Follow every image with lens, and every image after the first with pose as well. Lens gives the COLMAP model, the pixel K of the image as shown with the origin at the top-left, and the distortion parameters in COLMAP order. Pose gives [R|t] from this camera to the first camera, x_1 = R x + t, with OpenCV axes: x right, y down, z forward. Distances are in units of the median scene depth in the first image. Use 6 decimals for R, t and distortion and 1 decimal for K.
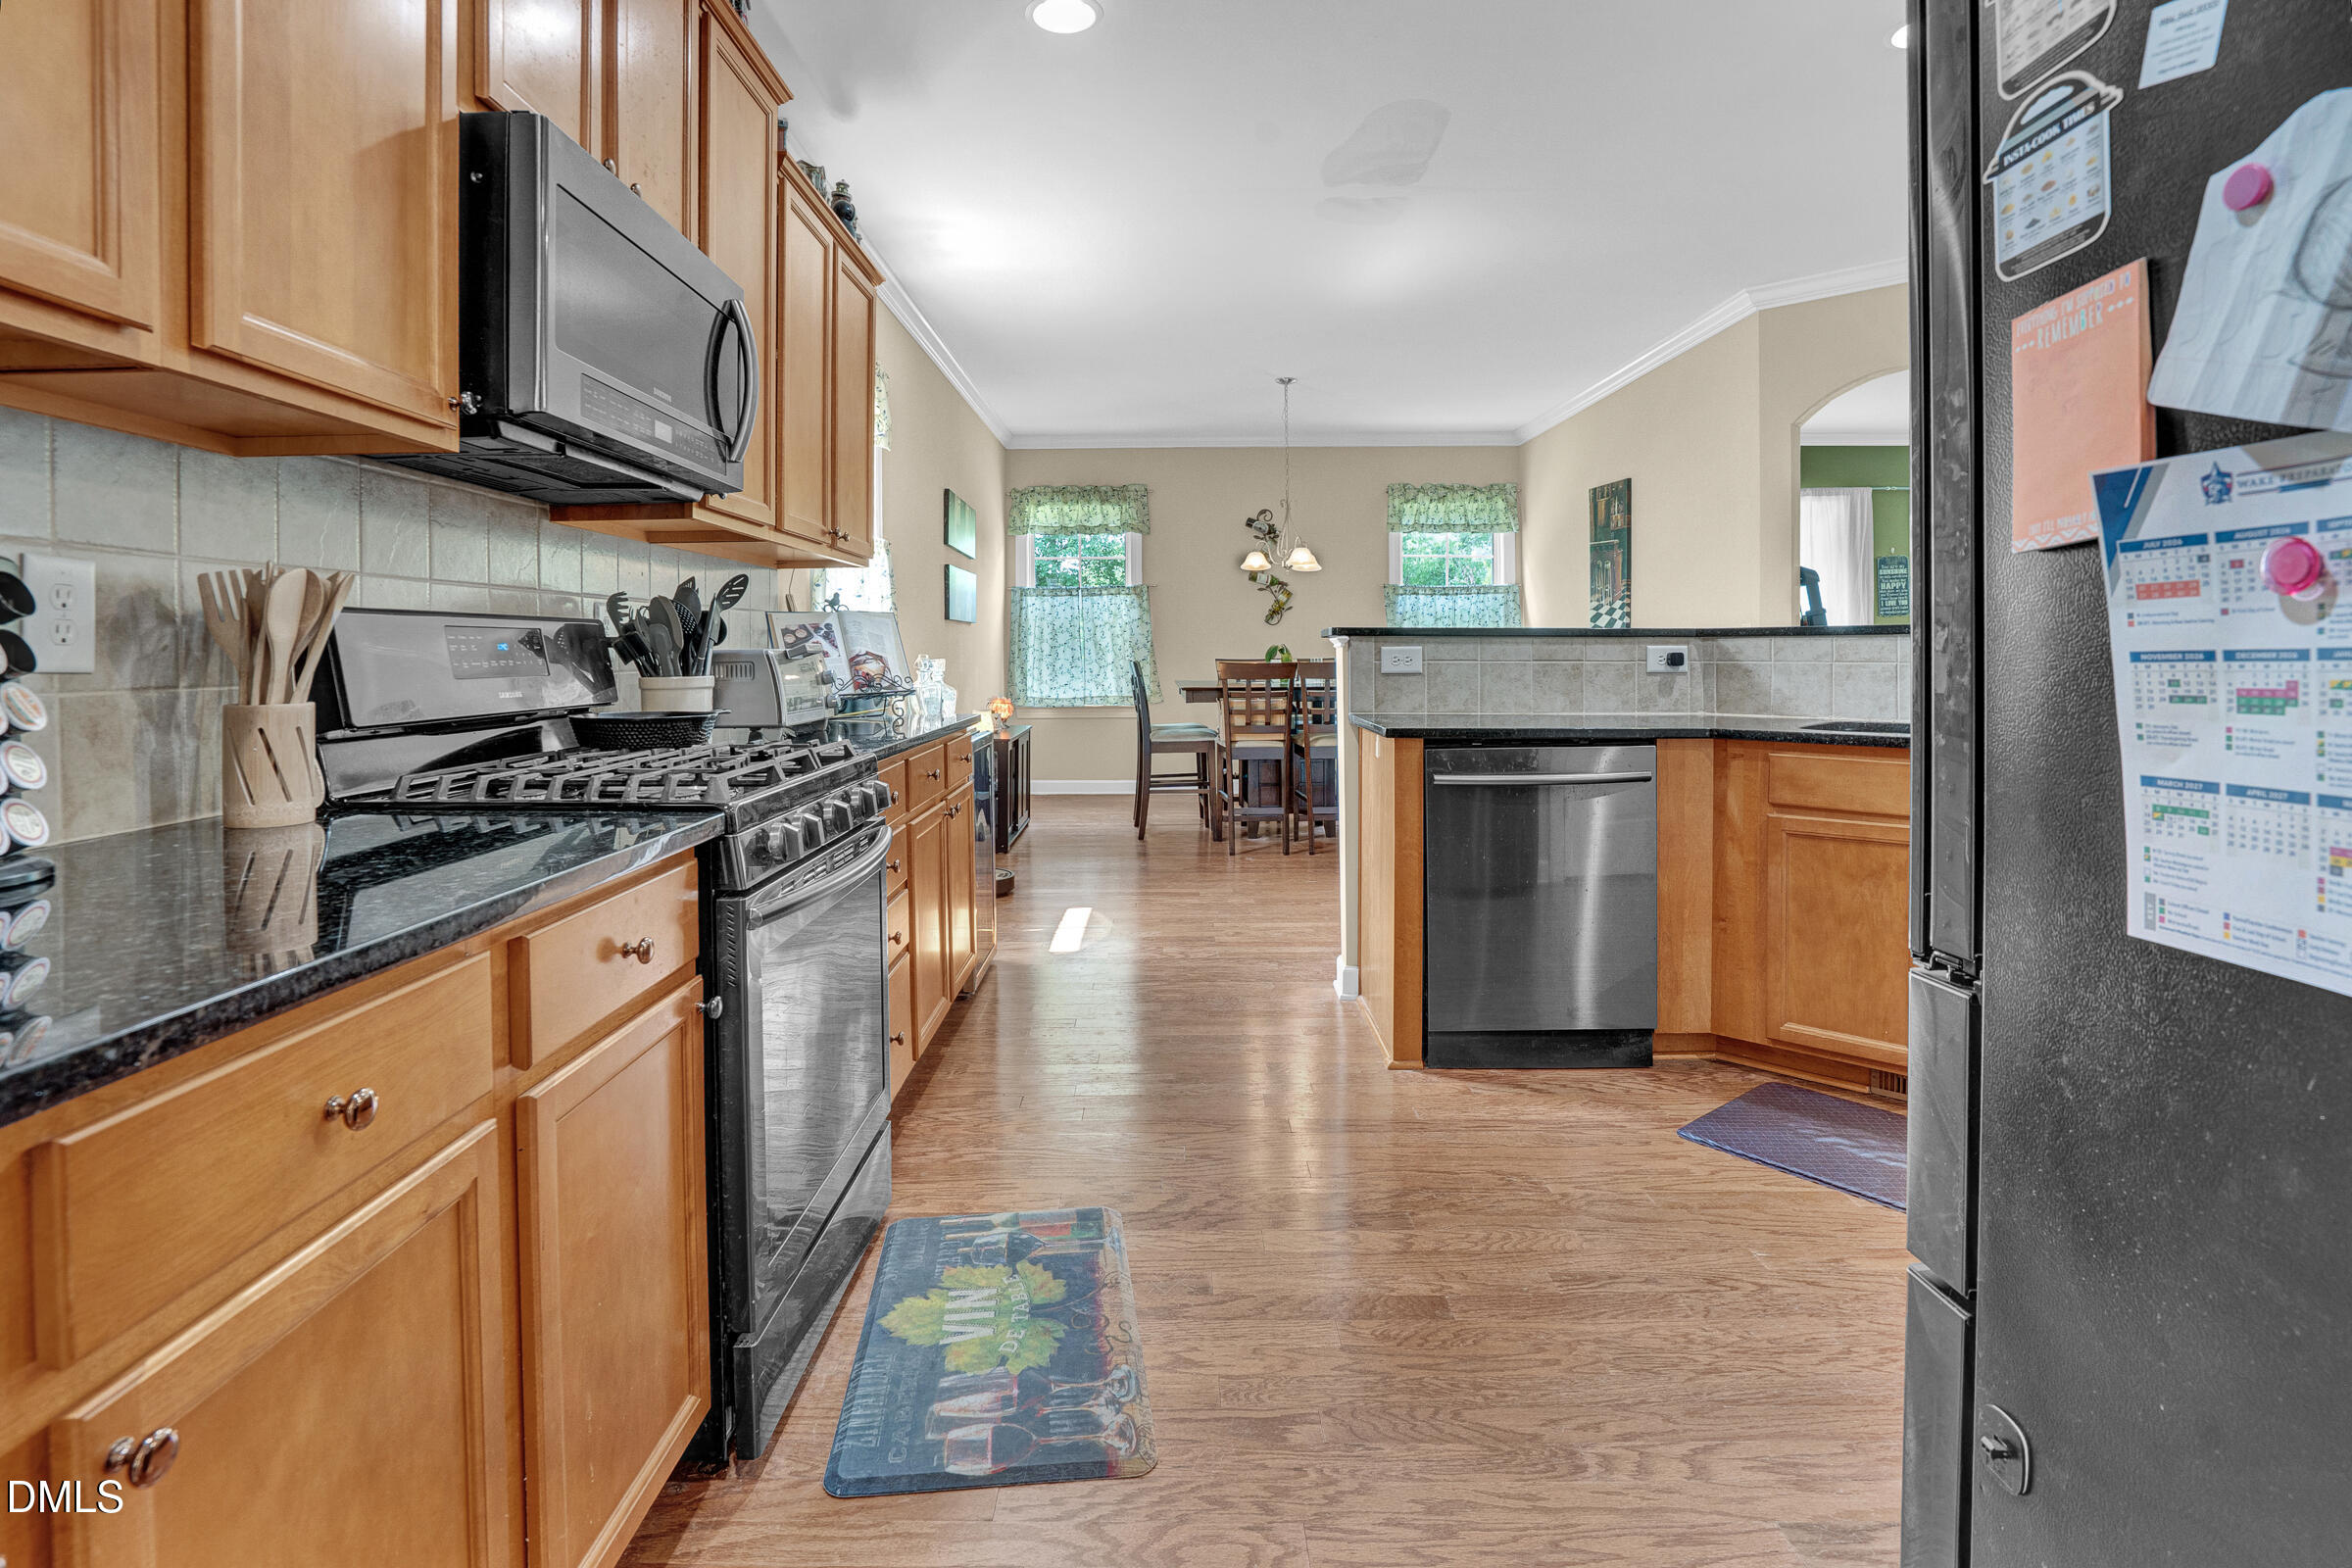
lens RADIAL K [[1149.8, 0, 1126.5], [0, 1149.8, 641.7], [0, 0, 1]] dist [-0.063005, 0.023607]
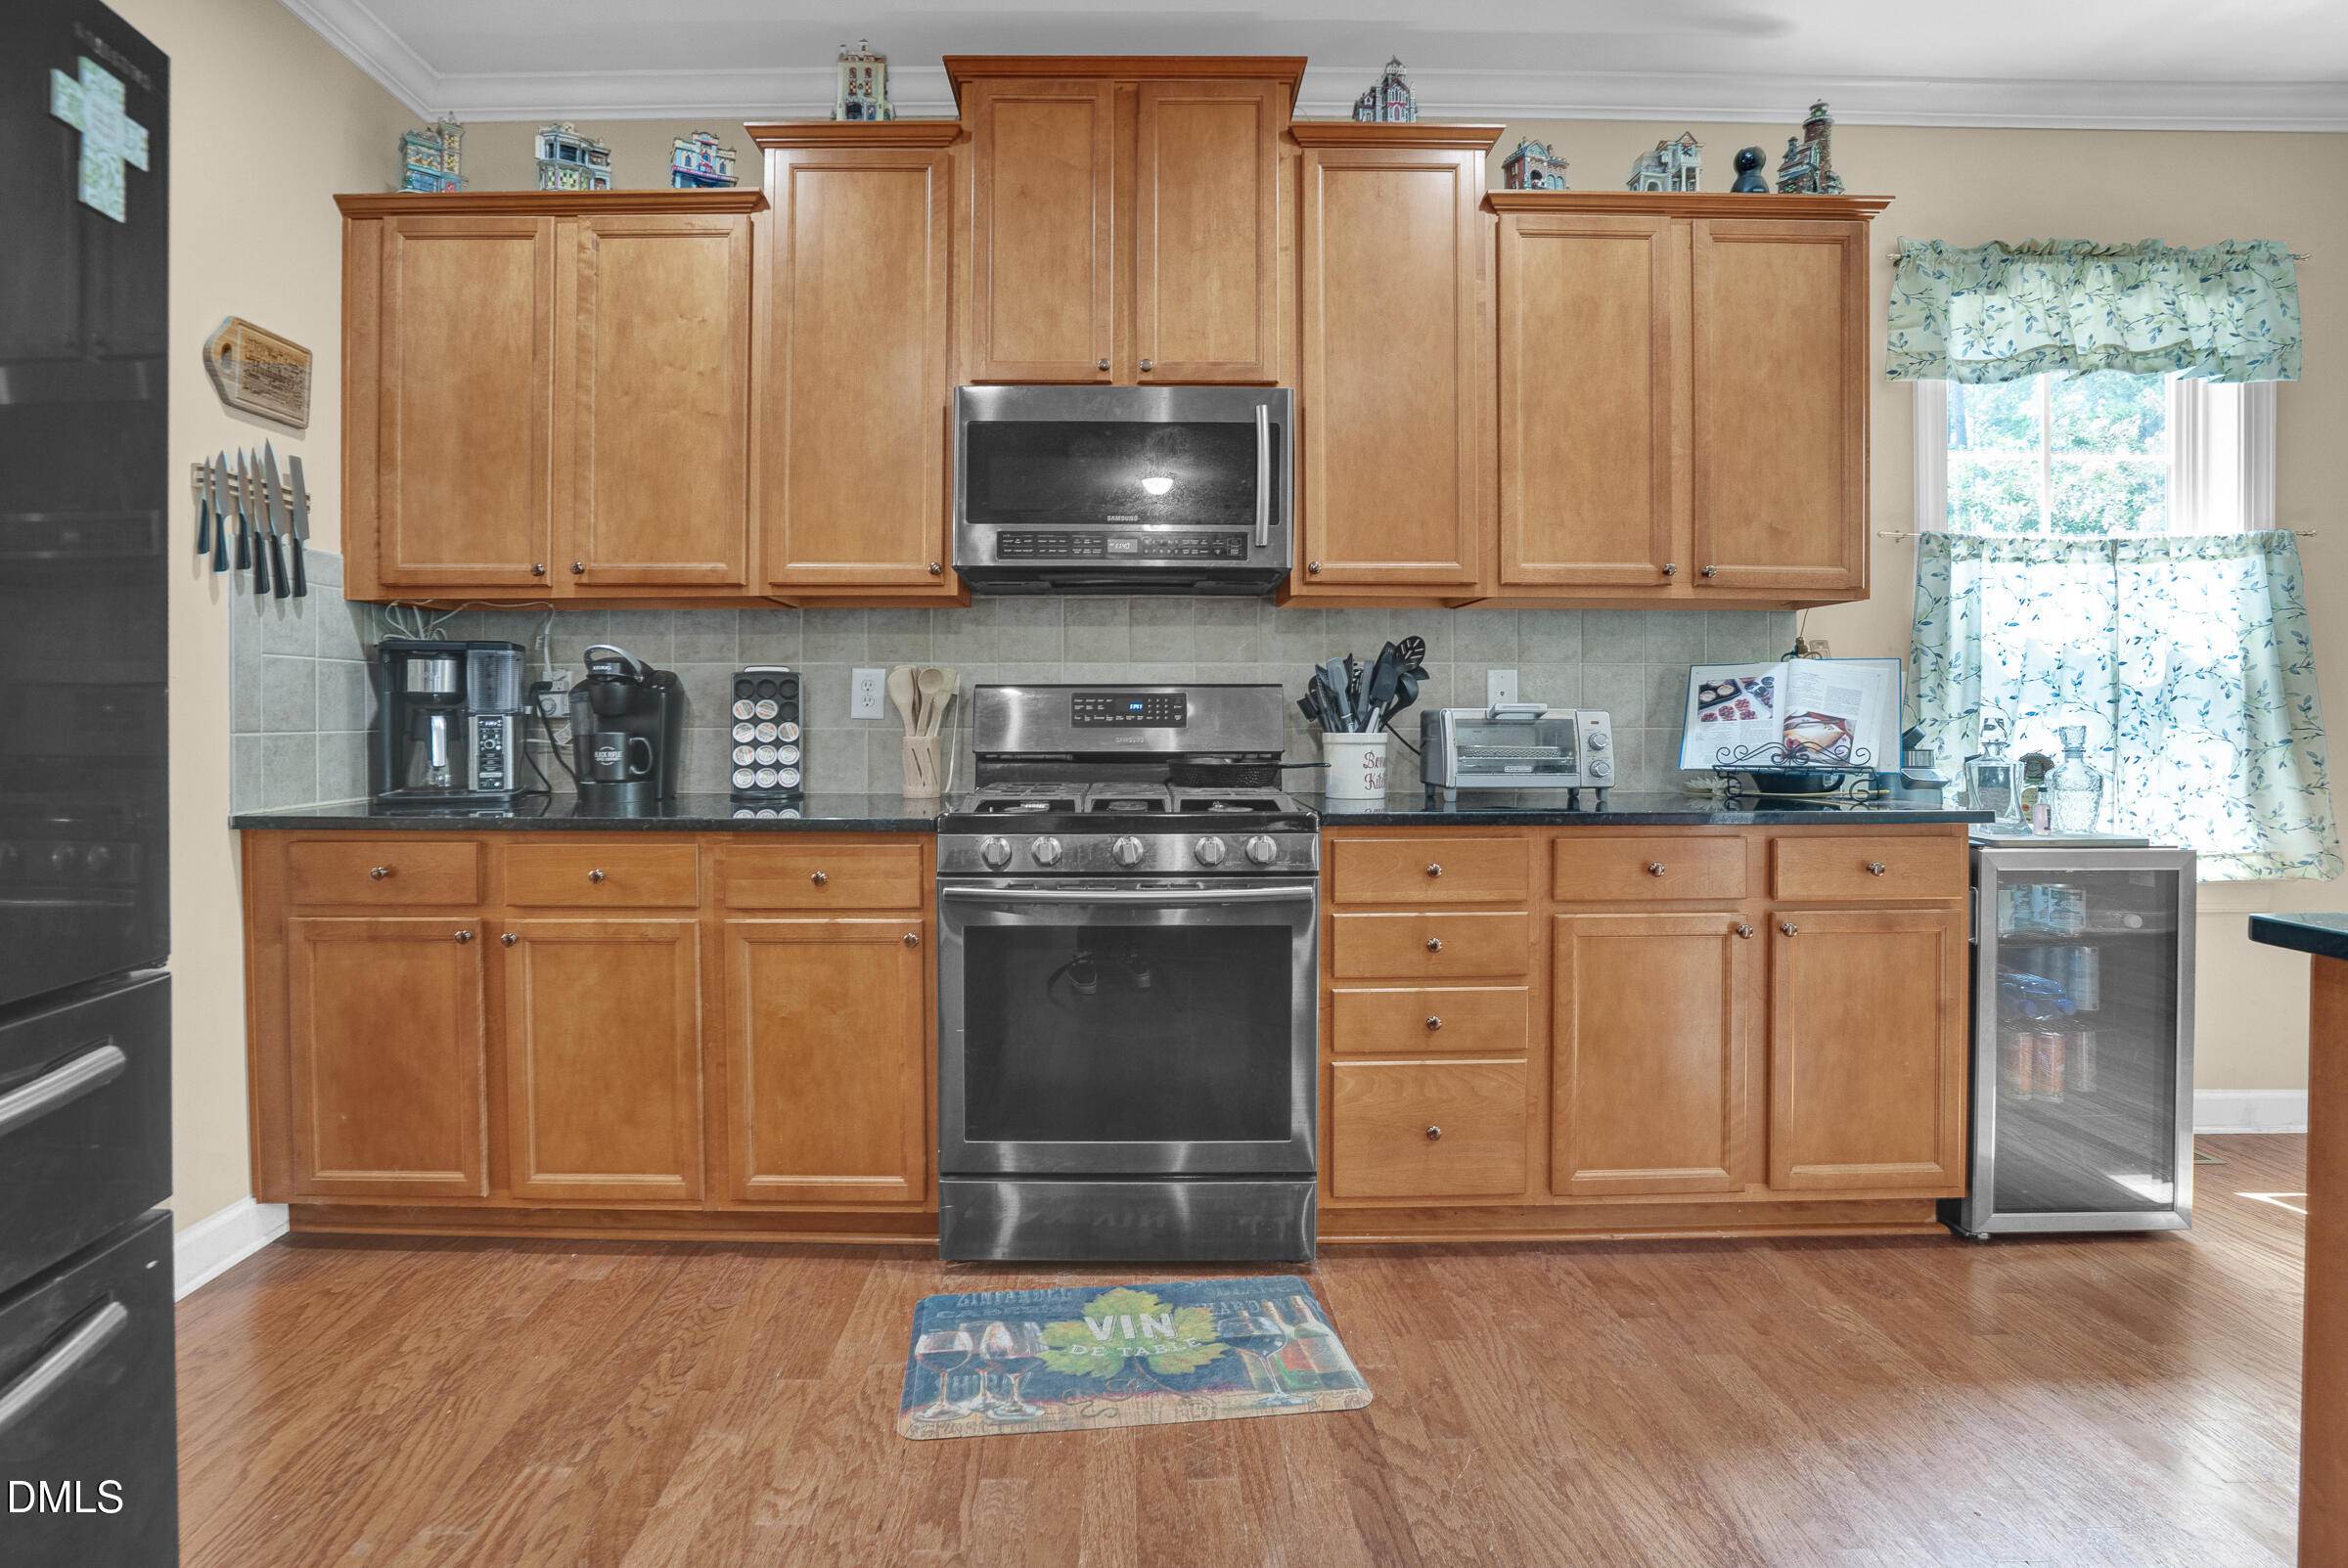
lens RADIAL K [[1145.7, 0, 1127.3], [0, 1145.7, 710.6], [0, 0, 1]] dist [-0.060691, 0.024407]
pose [[0.040348, 0.003987, -0.999178, 0.252990], [0.001563, 0.999991, 0.004054, 0.001775], [0.999184, -0.001725, 0.040341, 0.259662]]
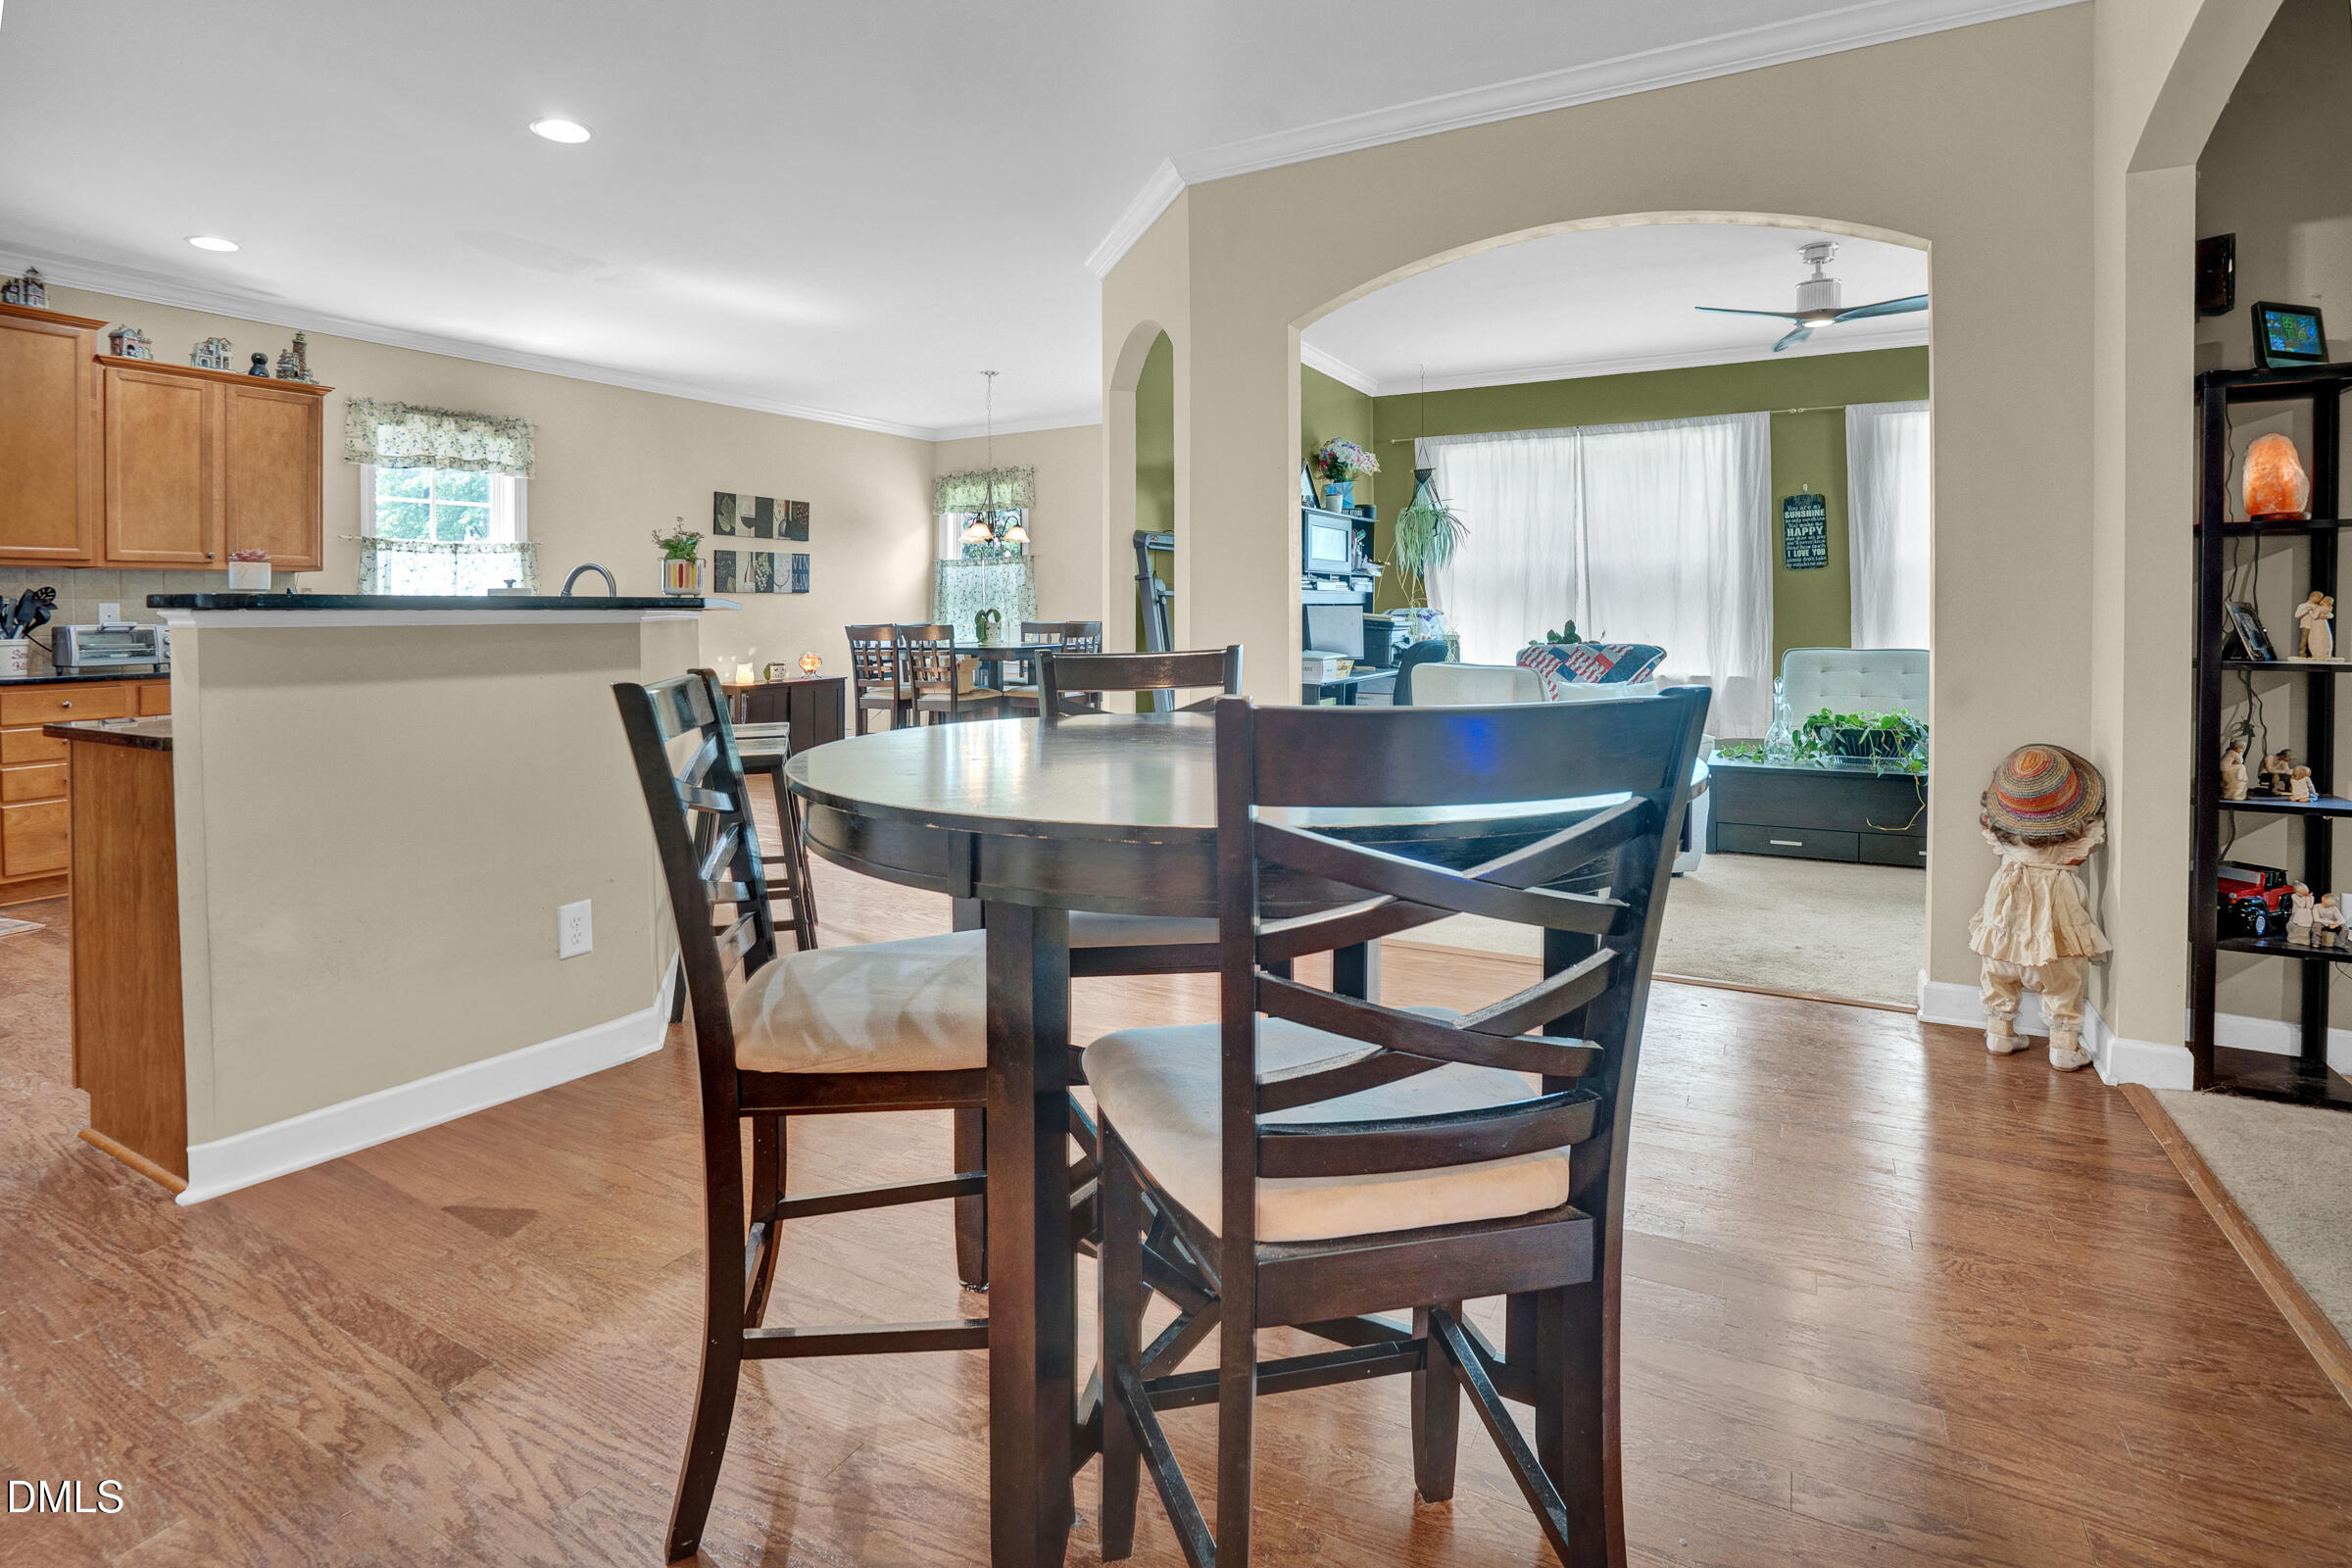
lens RADIAL K [[1149.3, 0, 1065.6], [0, 1149.3, 597.3], [0, 0, 1]] dist [0.016441, 0.000256]
pose [[0.862531, -0.007009, -0.505956, 0.775869], [0.007543, 0.999971, -0.000995, -0.009221], [0.505948, -0.002959, 0.862559, 0.071313]]
